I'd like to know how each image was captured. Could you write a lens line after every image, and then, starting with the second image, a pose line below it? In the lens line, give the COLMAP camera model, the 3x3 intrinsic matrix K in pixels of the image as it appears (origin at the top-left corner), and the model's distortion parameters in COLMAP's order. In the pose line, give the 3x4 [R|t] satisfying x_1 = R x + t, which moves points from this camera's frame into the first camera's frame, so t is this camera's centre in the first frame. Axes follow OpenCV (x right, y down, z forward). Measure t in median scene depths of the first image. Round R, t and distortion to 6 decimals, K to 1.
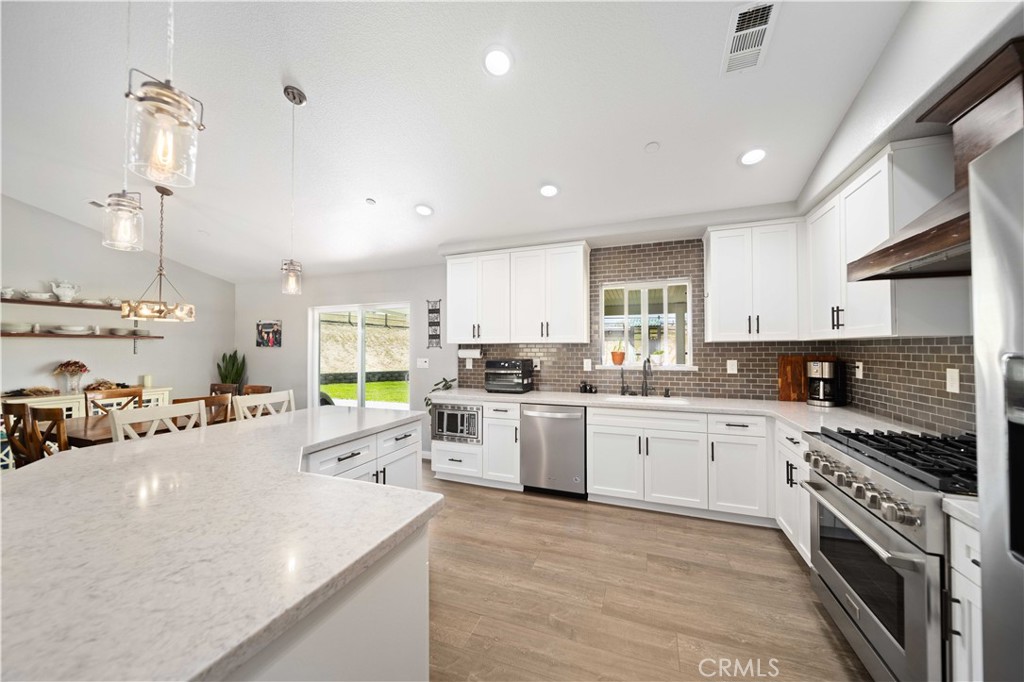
lens RADIAL K [[361.1, 0, 511.3], [0, 361.1, 344.9], [0, 0, 1]] dist [-0.000930, -0.000202]
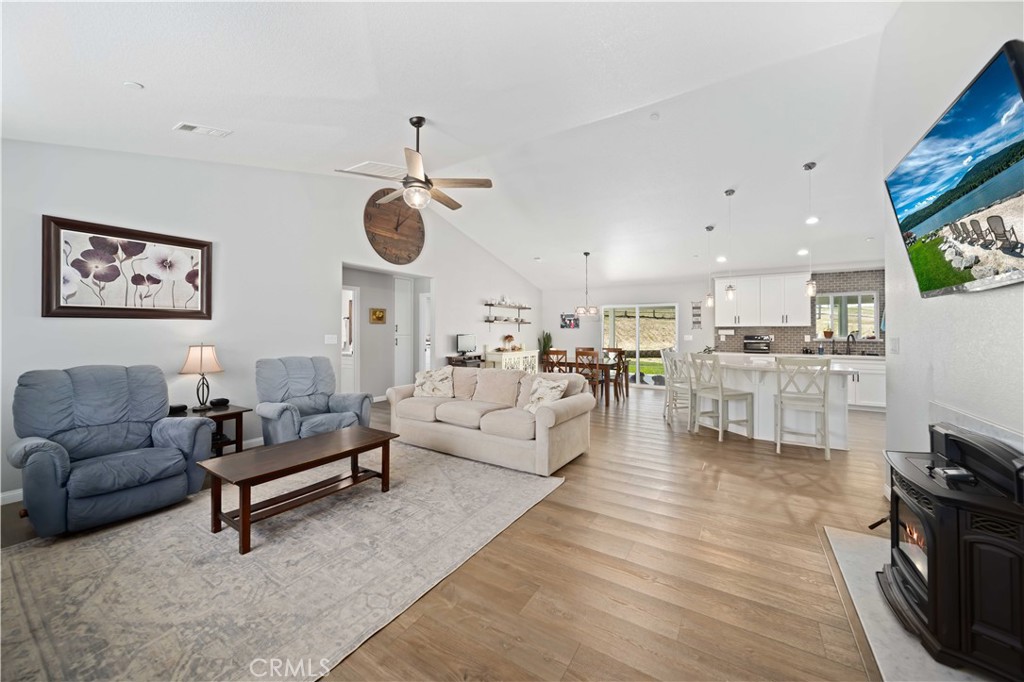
lens RADIAL K [[375.8, 0, 507.8], [0, 375.8, 328.9], [0, 0, 1]] dist [-0.000917, -0.000089]
pose [[0.979524, 0.002858, -0.201307, -0.984210], [-0.002840, 0.999996, 0.000378, 0.013248], [0.201307, 0.000201, 0.979528, -1.275293]]
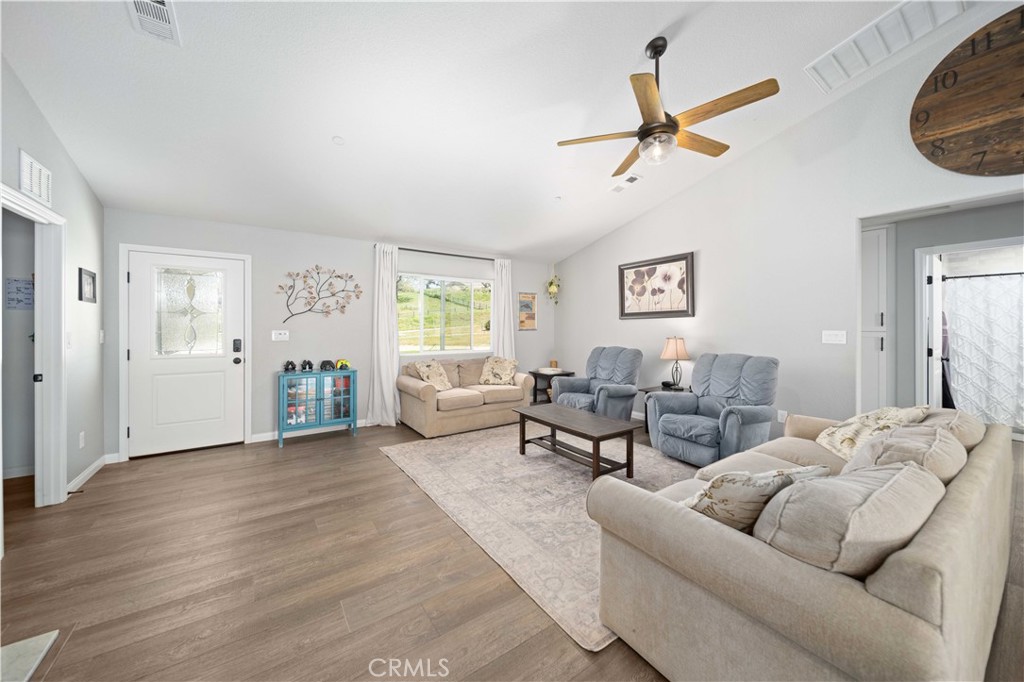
lens RADIAL K [[365.8, 0, 513.0], [0, 365.8, 331.4], [0, 0, 1]] dist [-0.001938, -0.000164]
pose [[-0.560587, 0.014428, -0.827970, -0.633245], [0.011924, 0.999885, 0.009351, 0.020422], [0.828010, -0.004630, -0.560695, -0.129724]]
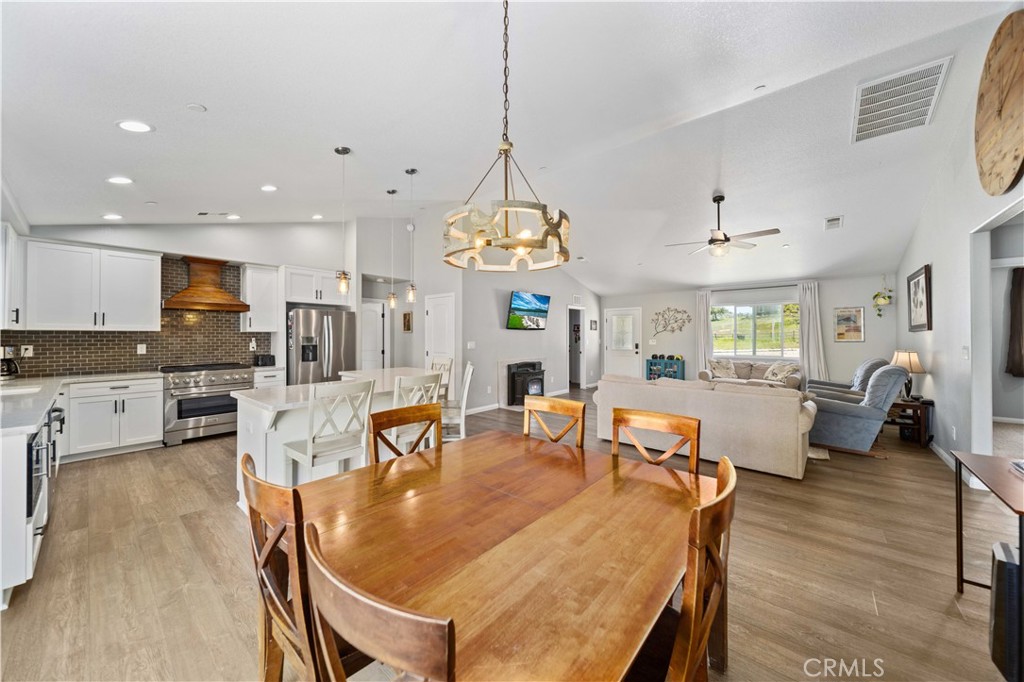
lens RADIAL K [[359.0, 0, 509.0], [0, 359.0, 330.1], [0, 0, 1]] dist [0.007311, -0.003813]
pose [[-0.942112, 0.010410, 0.335136, -1.118292], [0.000853, 0.999589, -0.028651, 0.022476], [-0.335297, -0.026706, -0.941734, 1.391046]]
